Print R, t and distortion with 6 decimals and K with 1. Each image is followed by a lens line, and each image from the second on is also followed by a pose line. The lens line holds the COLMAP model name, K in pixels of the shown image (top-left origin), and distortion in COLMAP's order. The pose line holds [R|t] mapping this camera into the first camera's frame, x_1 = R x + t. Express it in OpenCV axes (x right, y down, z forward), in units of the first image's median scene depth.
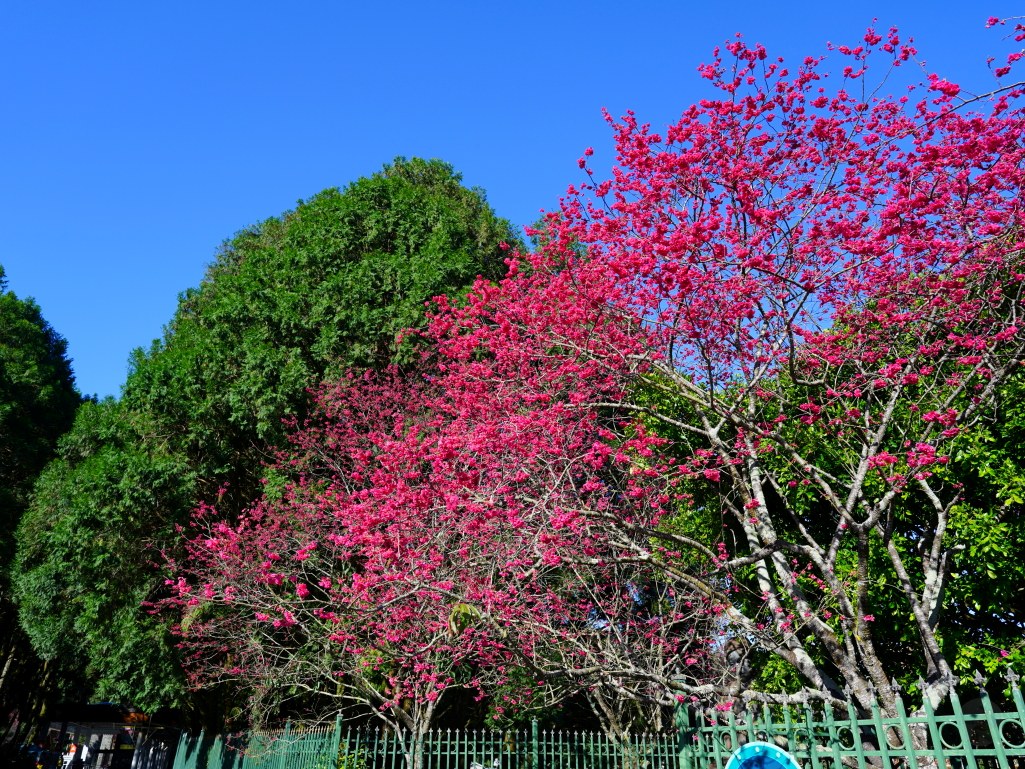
lens RADIAL K [[719.5, 0, 512.5], [0, 719.5, 384.5], [0, 0, 1]] dist [0.002066, 0.006841]
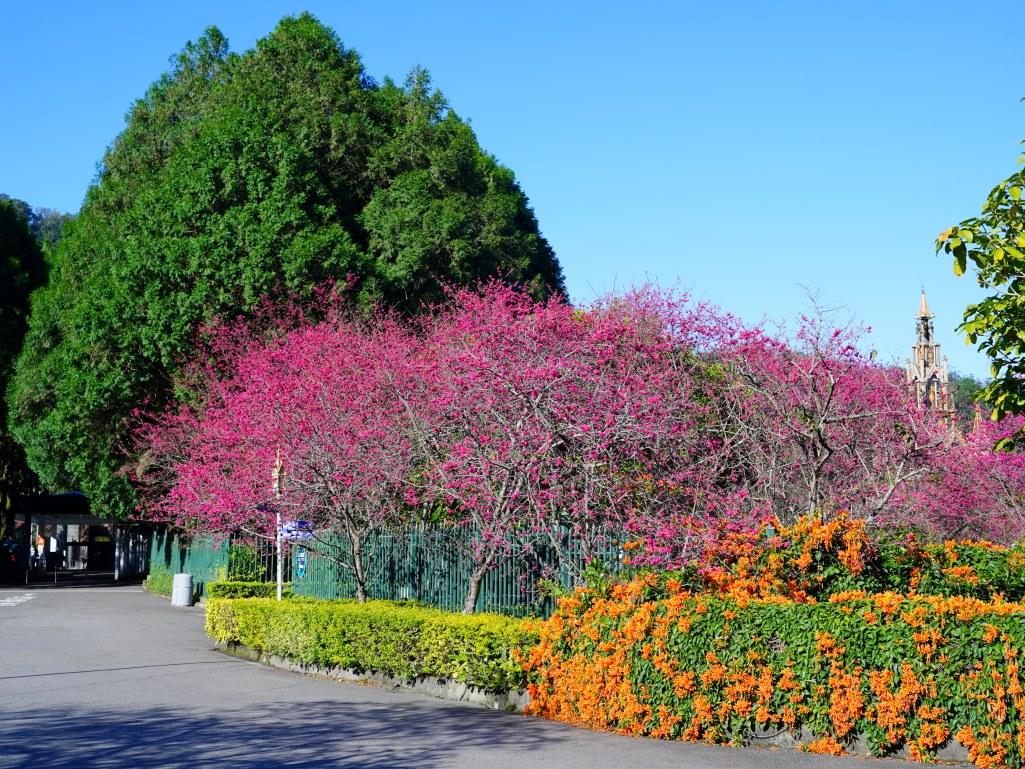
lens RADIAL K [[1174.2, 0, 512.5], [0, 1174.2, 384.5], [0, 0, 1]] dist [0.003941, 0.008239]
pose [[0.994180, -0.023608, -0.105116, 0.576178], [0.057320, 0.942045, 0.330554, -0.593689], [0.091220, -0.334656, 0.937915, -1.155088]]
